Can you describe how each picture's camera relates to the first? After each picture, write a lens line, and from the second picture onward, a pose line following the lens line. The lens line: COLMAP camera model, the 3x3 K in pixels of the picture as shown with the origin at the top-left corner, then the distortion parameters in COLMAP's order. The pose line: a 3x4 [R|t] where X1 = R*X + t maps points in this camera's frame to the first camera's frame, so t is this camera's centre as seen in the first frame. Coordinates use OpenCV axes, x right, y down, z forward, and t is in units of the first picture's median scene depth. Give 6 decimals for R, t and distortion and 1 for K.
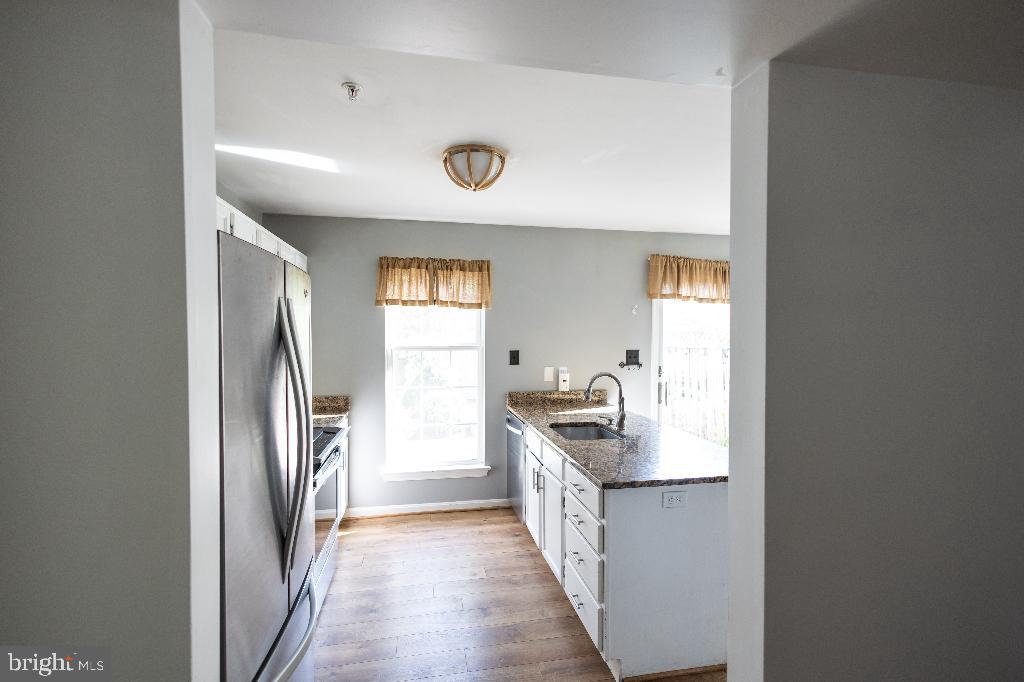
lens RADIAL K [[472.7, 0, 512.0], [0, 472.7, 341.0], [0, 0, 1]] dist [0.003176, -0.000499]
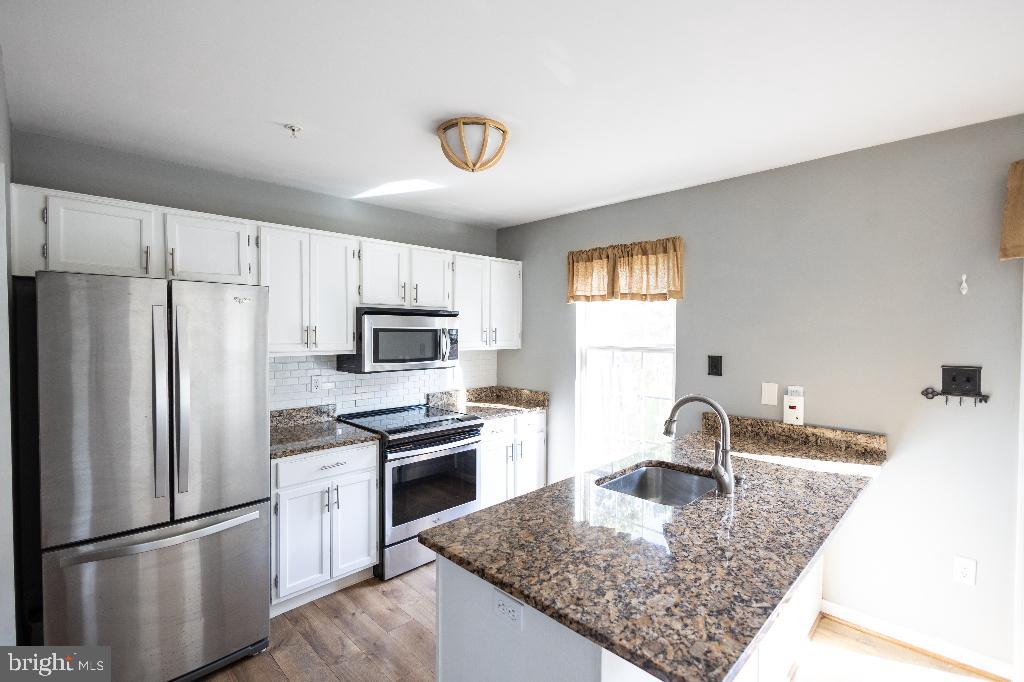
lens RADIAL K [[472.7, 0, 512.0], [0, 472.7, 341.0], [0, 0, 1]] dist [0.003176, -0.000499]
pose [[0.551938, 0.019450, -0.833659, 0.452341], [-0.014593, 0.999800, 0.013665, -0.007908], [0.833758, 0.004623, 0.552111, 0.360181]]
